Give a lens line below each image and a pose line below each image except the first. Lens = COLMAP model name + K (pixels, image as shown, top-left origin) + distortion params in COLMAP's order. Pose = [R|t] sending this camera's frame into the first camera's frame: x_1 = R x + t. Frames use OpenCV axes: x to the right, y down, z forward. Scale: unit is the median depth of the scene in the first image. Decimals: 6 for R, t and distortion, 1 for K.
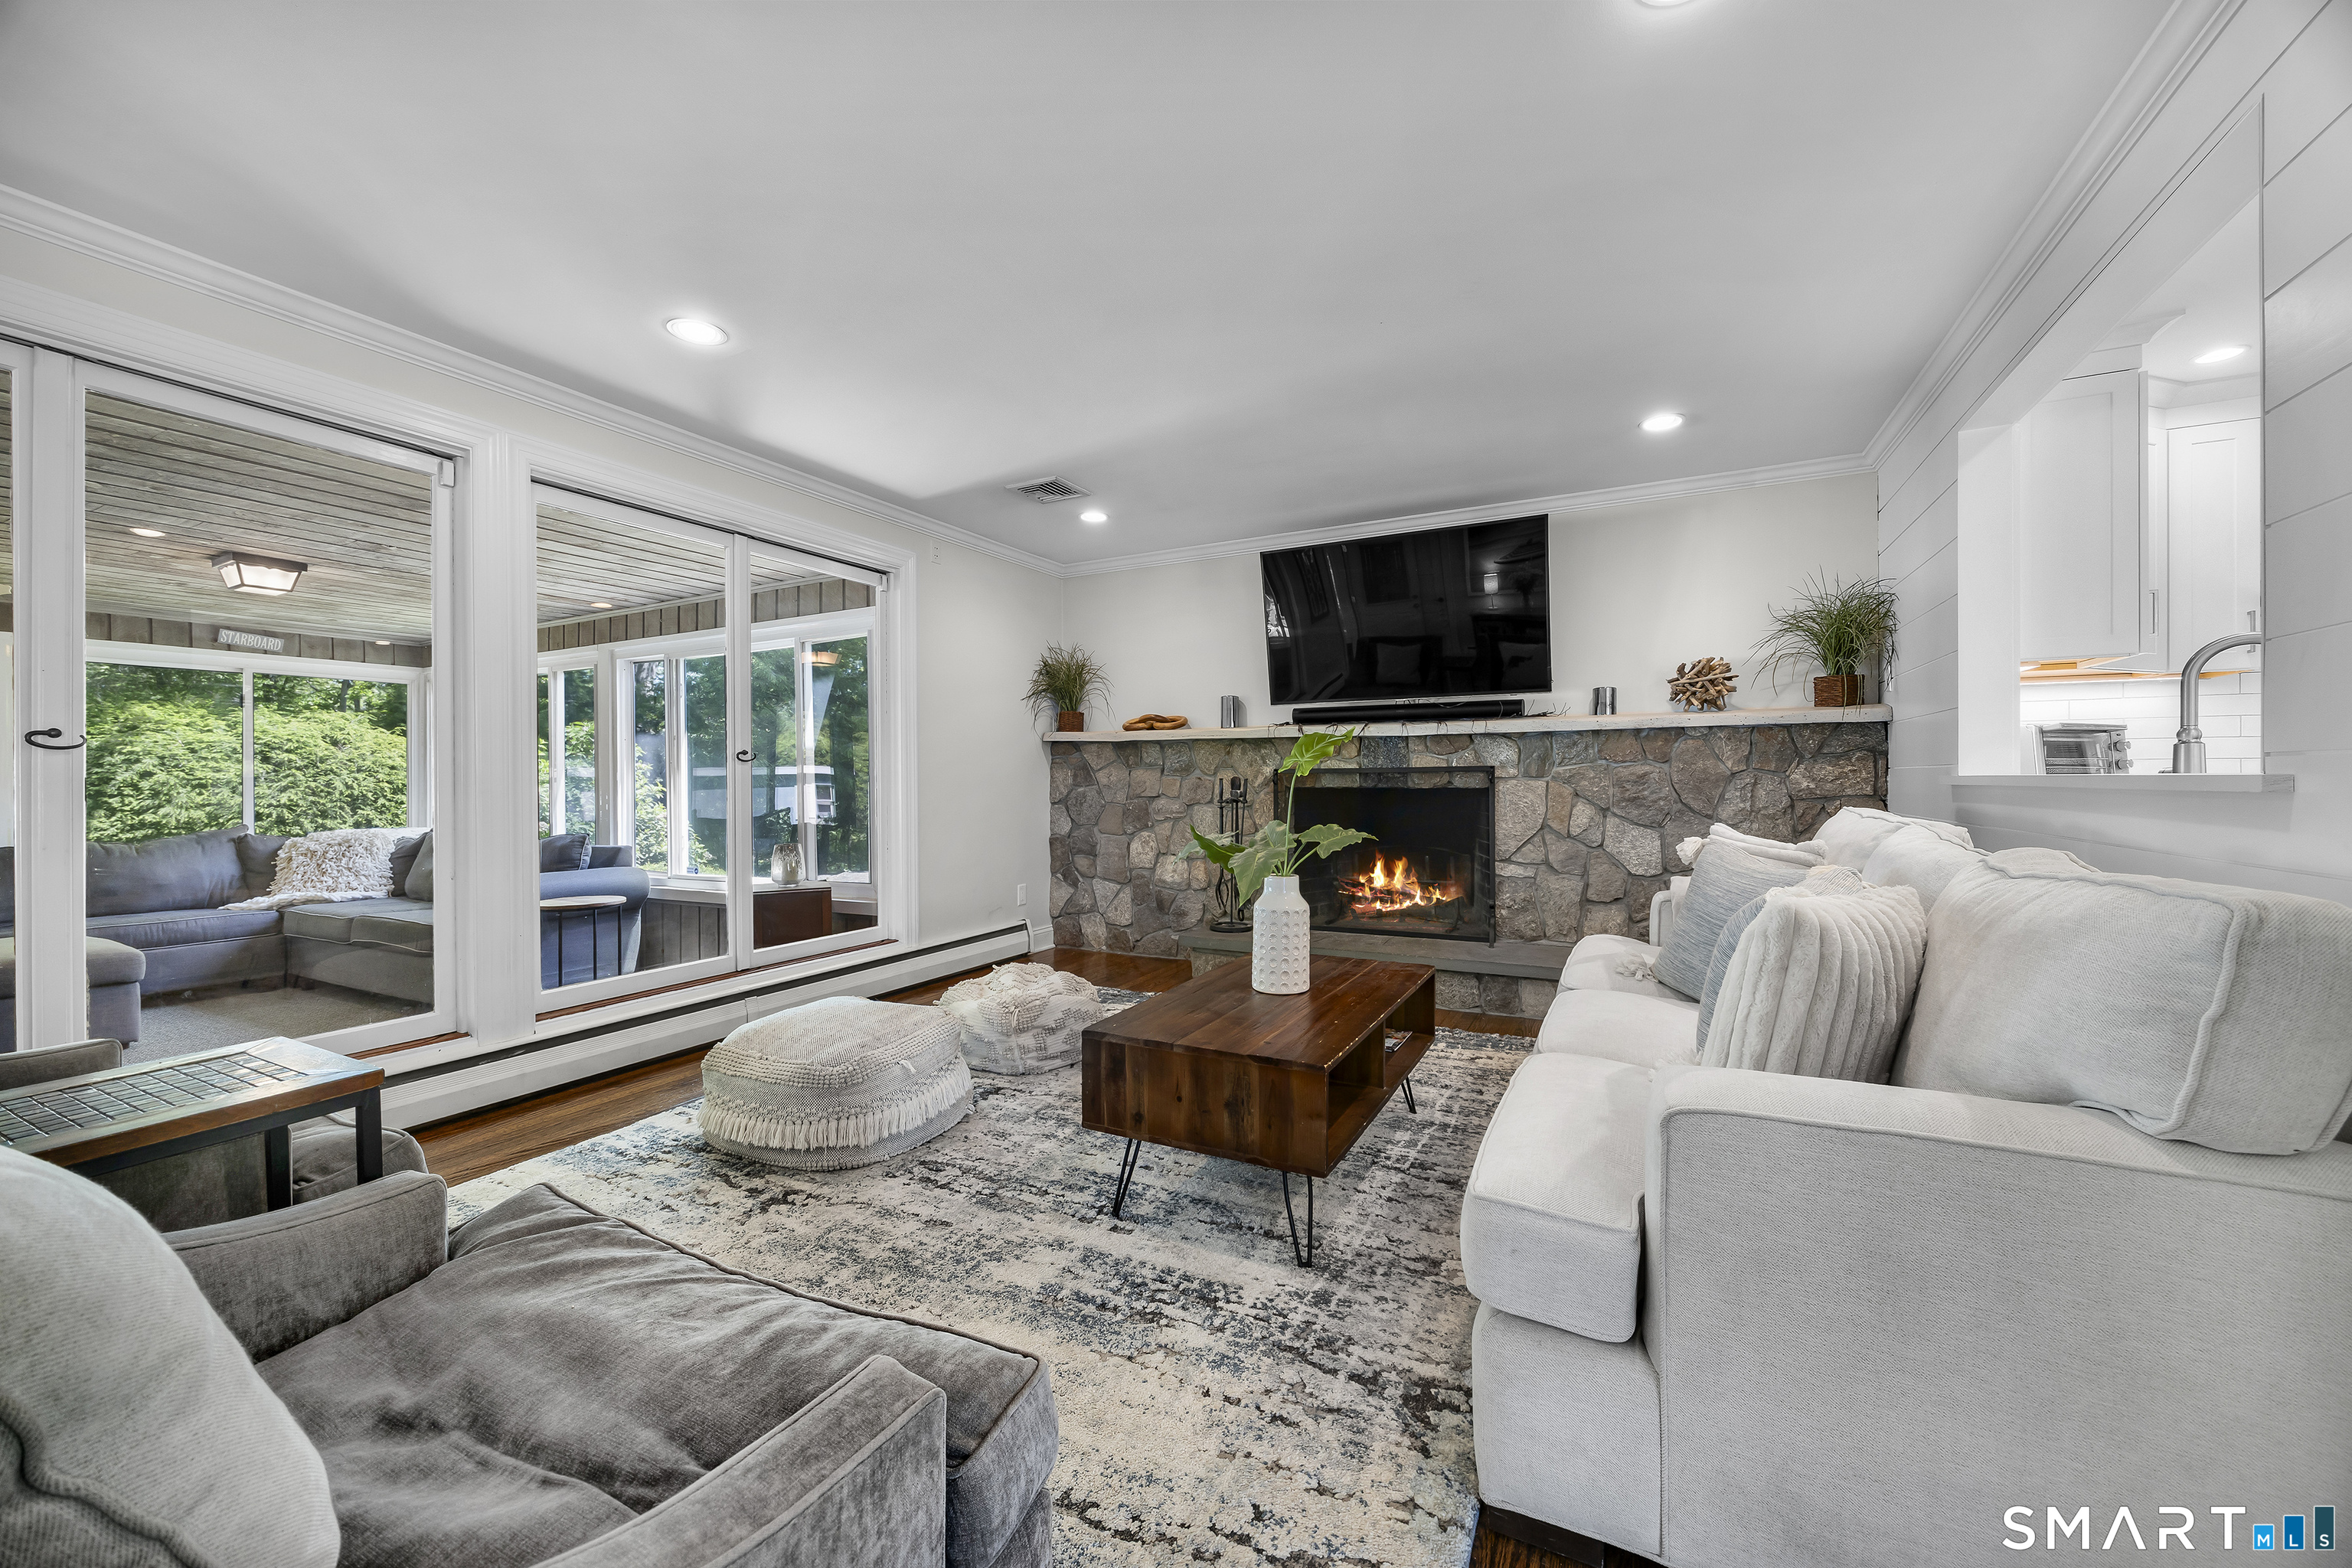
lens RADIAL K [[901.5, 0, 1159.9], [0, 901.5, 791.0], [0, 0, 1]] dist [0.005437, -0.001211]
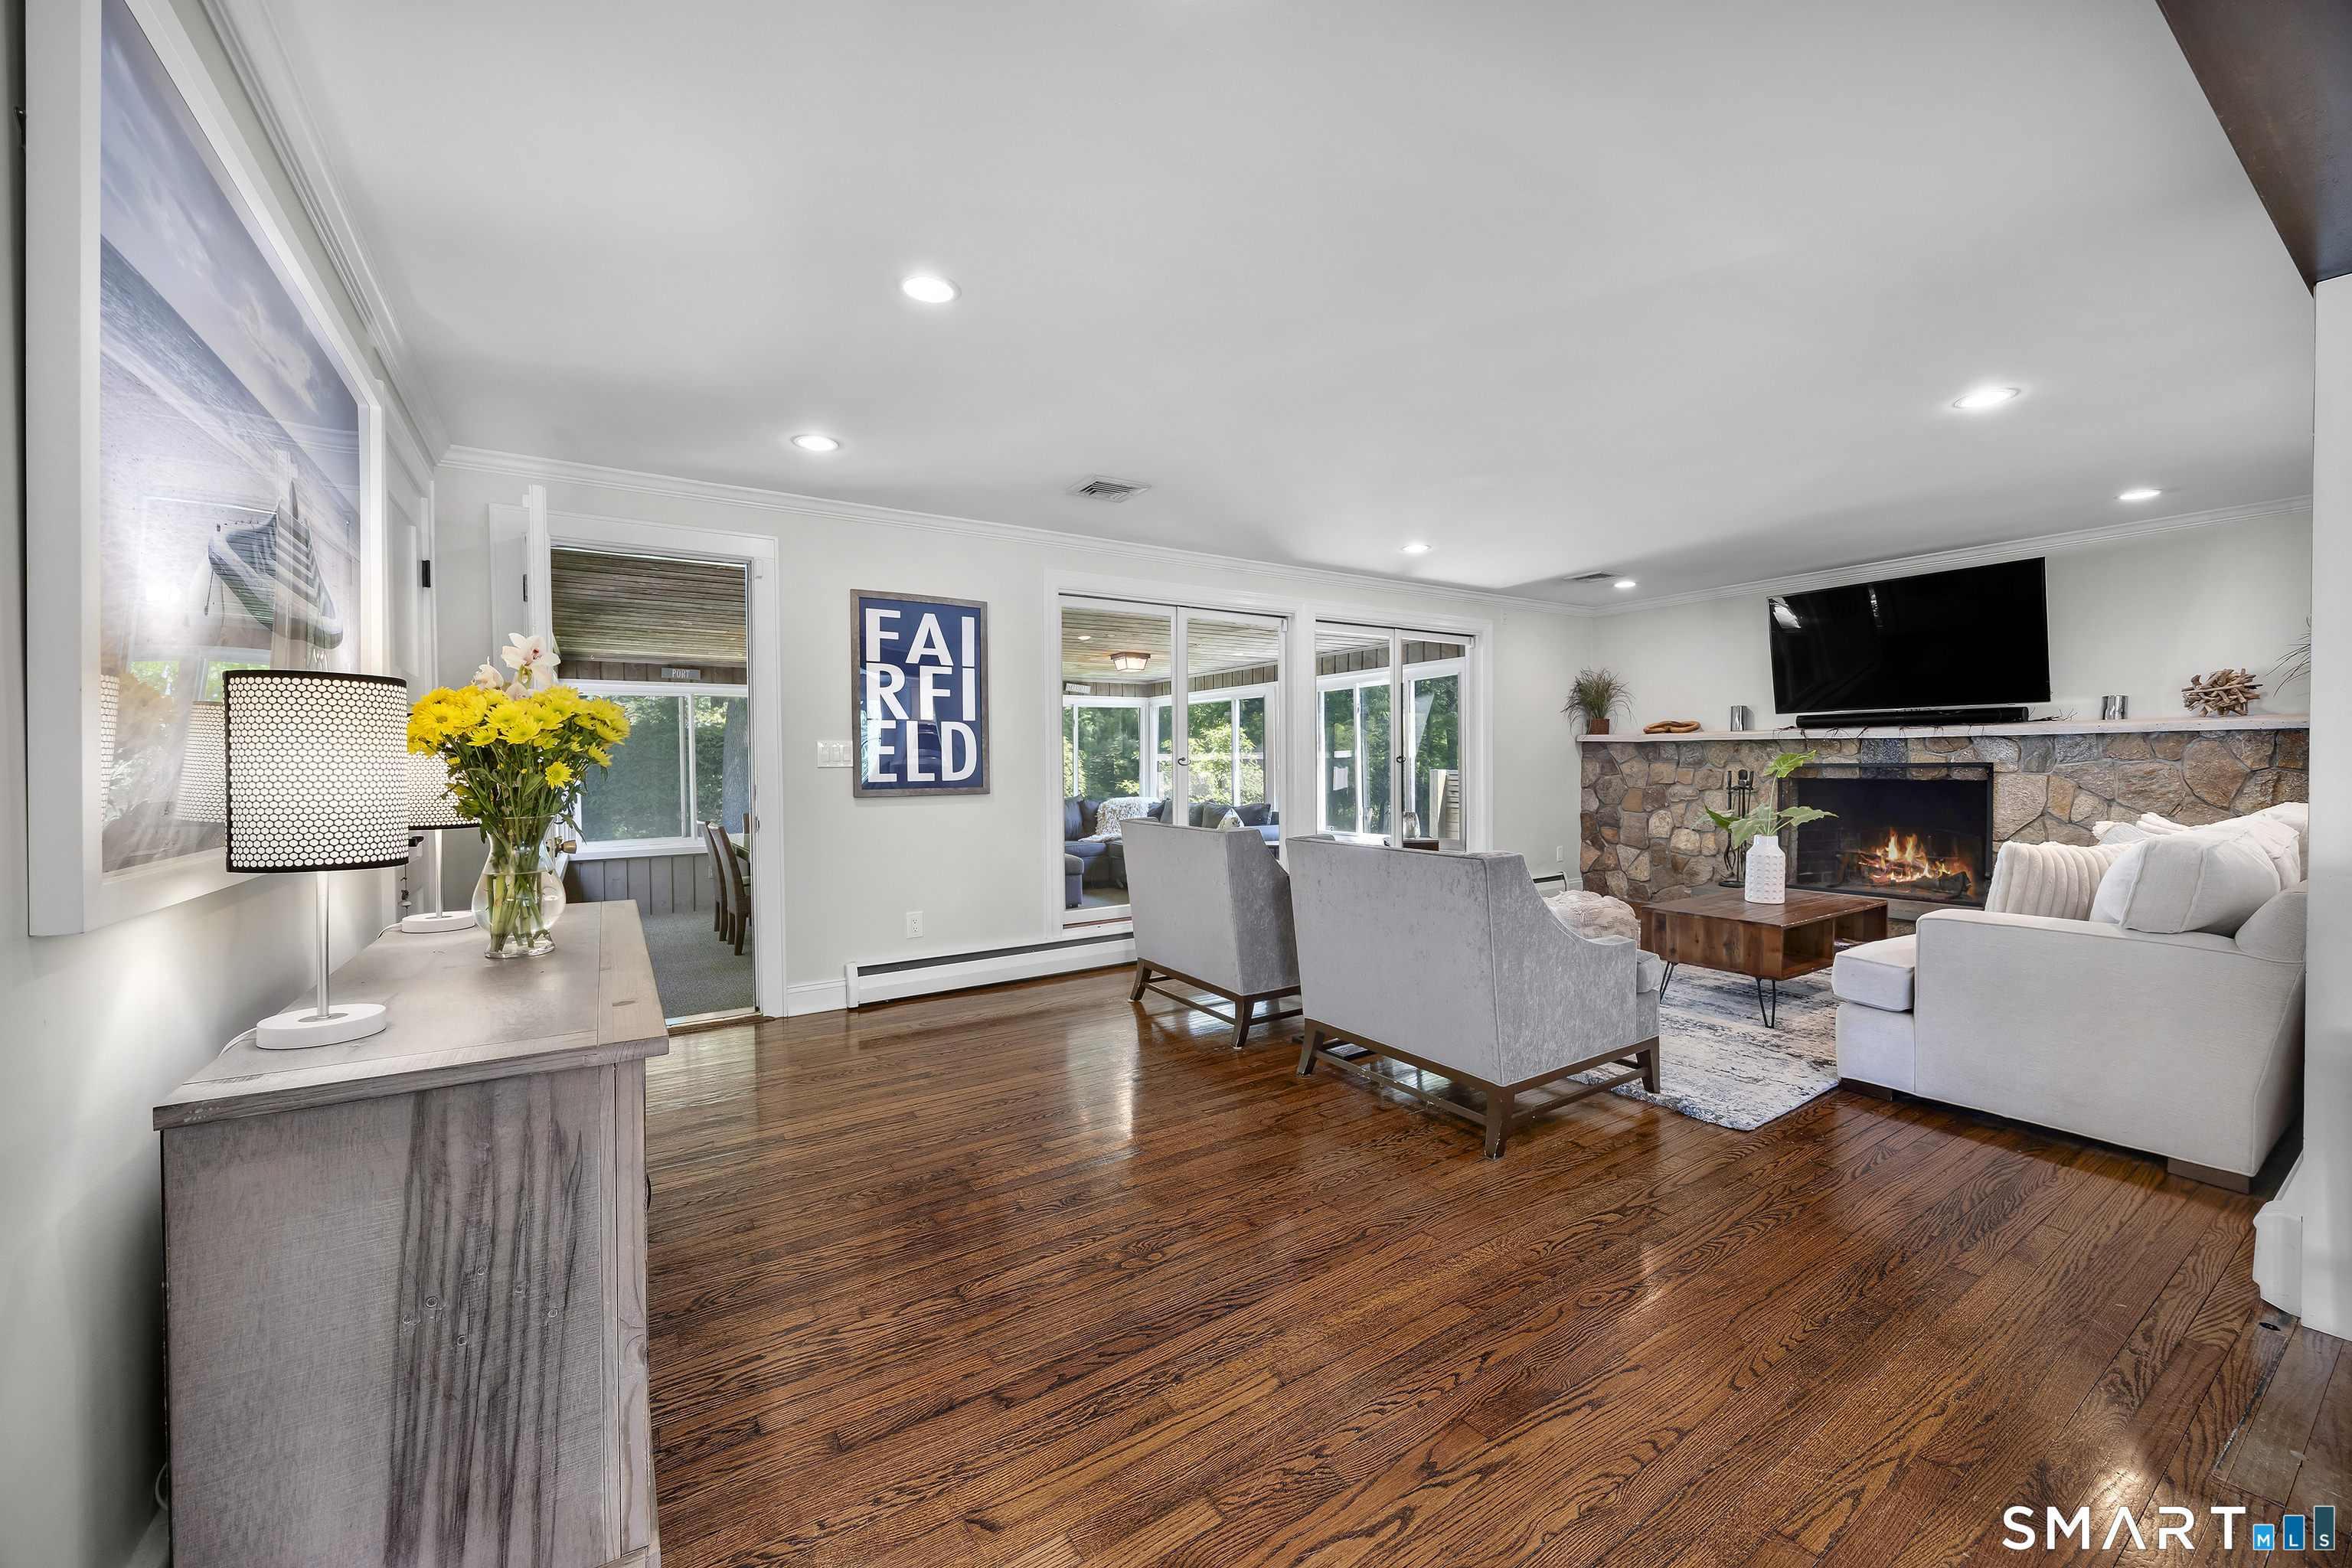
lens RADIAL K [[901.5, 0, 1183.7], [0, 901.5, 780.6], [0, 0, 1]] dist [0.005437, -0.001211]
pose [[0.884698, 0.007980, -0.466096, -0.024316], [-0.001233, 0.999890, 0.014780, -0.019704], [0.466163, -0.012501, 0.884611, -0.570200]]
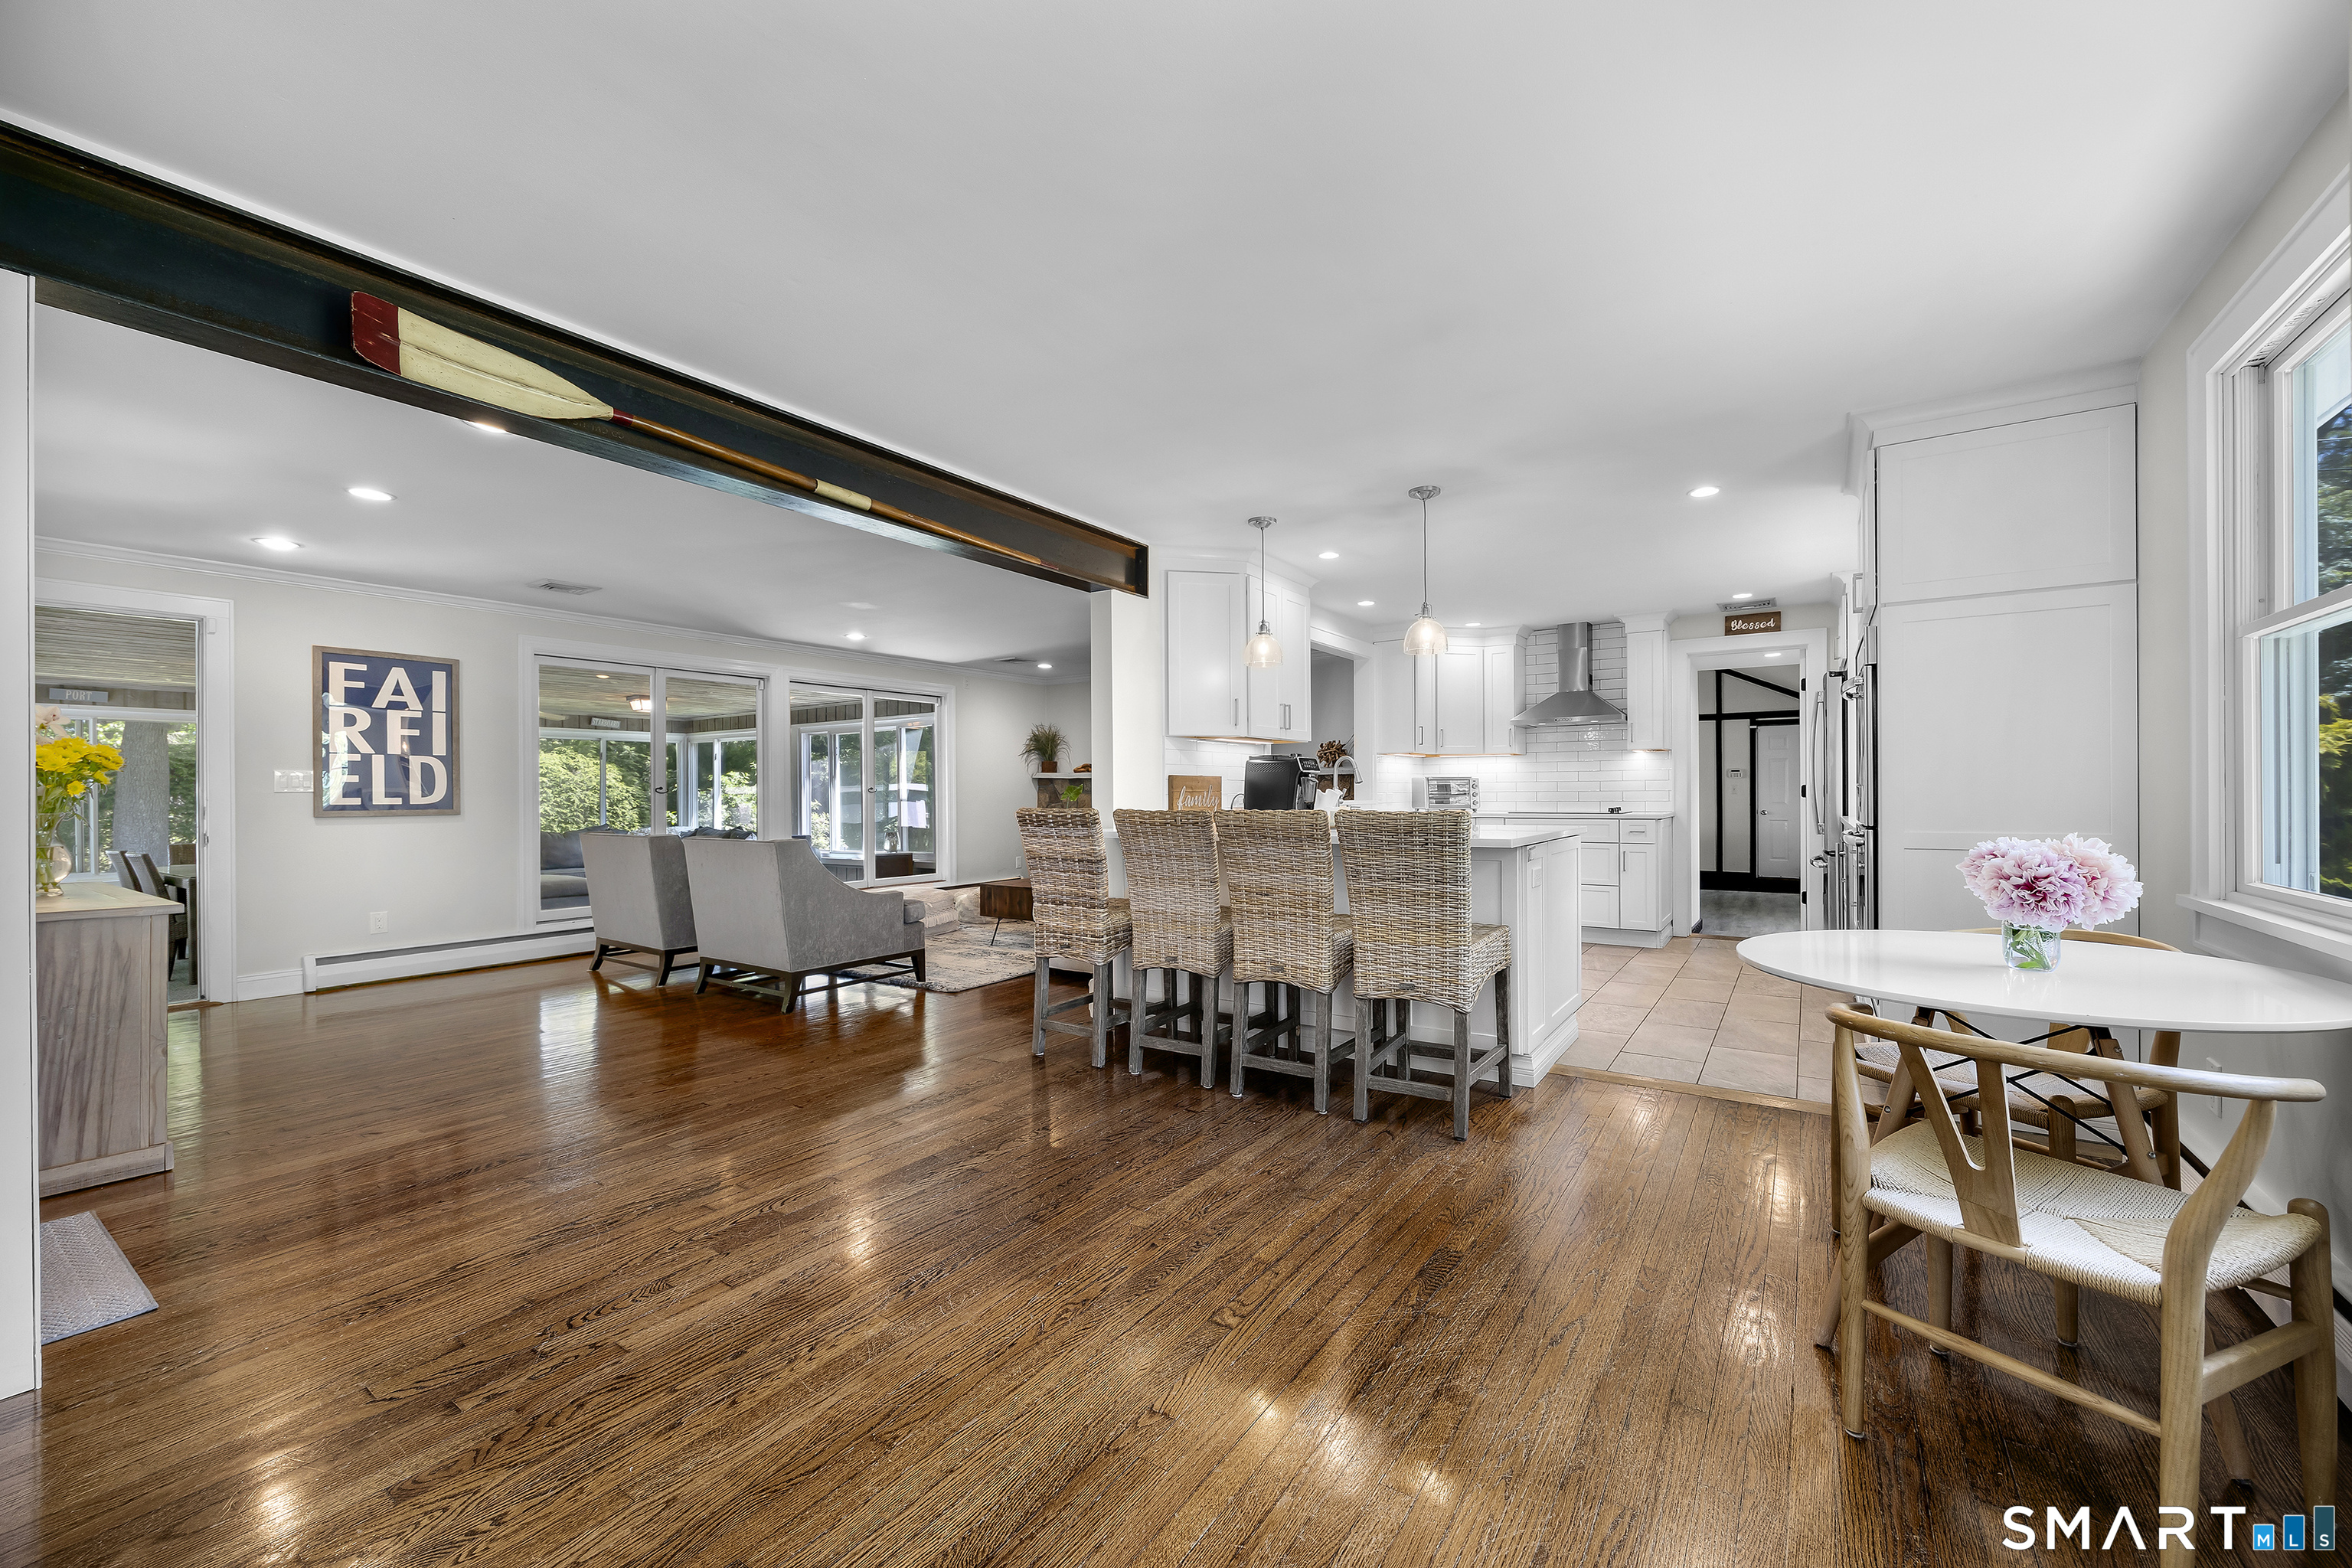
lens RADIAL K [[901.5, 0, 1200.3], [0, 901.5, 793.7], [0, 0, 1]] dist [0.005437, -0.001211]
pose [[0.997361, -0.001271, -0.072594, 0.410282], [0.000485, 0.999941, -0.010838, -0.005525], [0.072604, 0.010775, 0.997303, -0.938655]]
